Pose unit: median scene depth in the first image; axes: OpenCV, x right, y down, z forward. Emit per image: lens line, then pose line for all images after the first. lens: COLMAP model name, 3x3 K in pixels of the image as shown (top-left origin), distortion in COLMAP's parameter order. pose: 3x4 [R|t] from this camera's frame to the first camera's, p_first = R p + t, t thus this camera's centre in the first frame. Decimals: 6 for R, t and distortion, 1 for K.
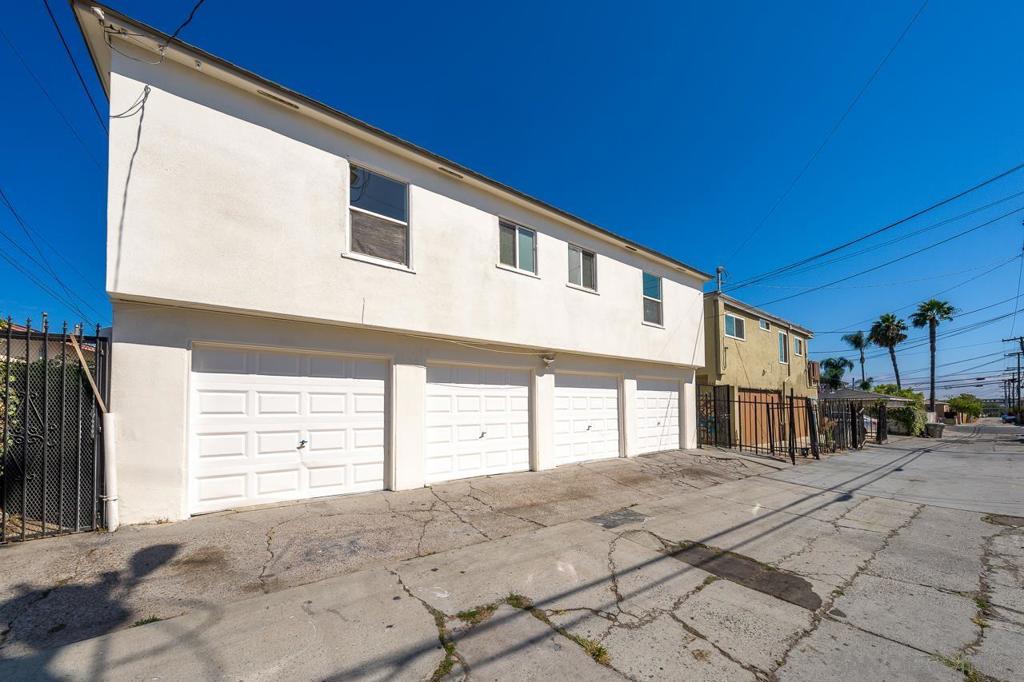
lens RADIAL K [[354.3, 0, 511.1], [0, 354.3, 395.3], [0, 0, 1]] dist [-0.001882, -0.000110]
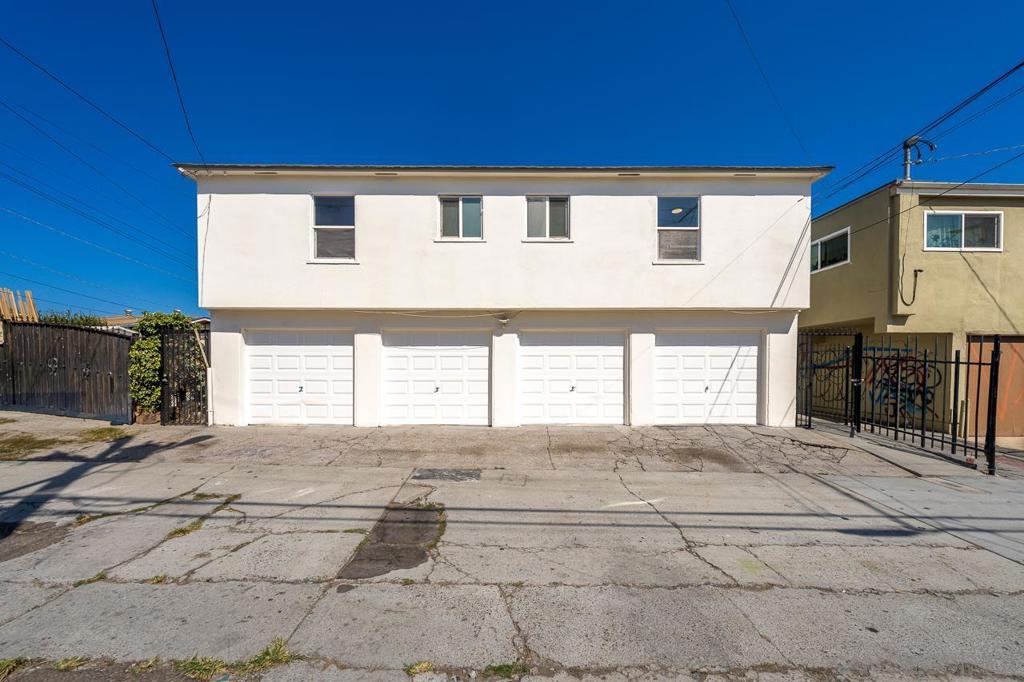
lens RADIAL K [[348.9, 0, 532.1], [0, 348.9, 369.3], [0, 0, 1]] dist [-0.001214, -0.000034]
pose [[0.816757, 0.013411, -0.576826, 0.817703], [0.014221, 0.998958, 0.043362, -0.000682], [0.576807, -0.043620, 0.815715, 0.243210]]
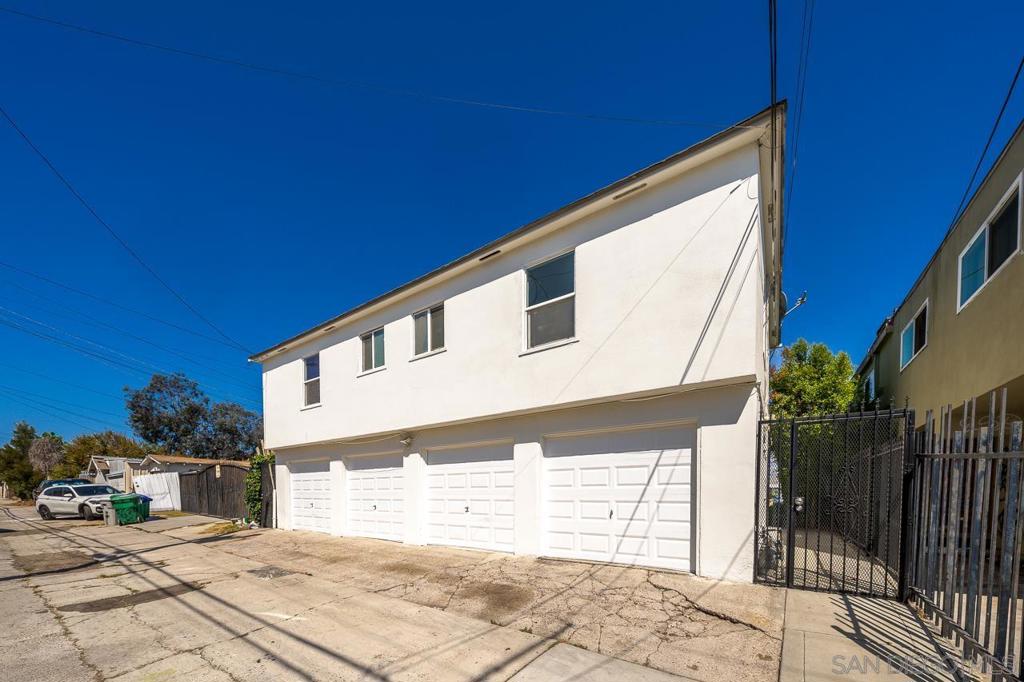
lens RADIAL K [[378.8, 0, 512.2], [0, 378.8, 490.4], [0, 0, 1]] dist [-0.000181, 0.000017]
pose [[0.333840, 0.017209, -0.942473, 1.376396], [0.050659, 0.998061, 0.036168, 0.024063], [0.941268, -0.059819, 0.332320, 0.995676]]
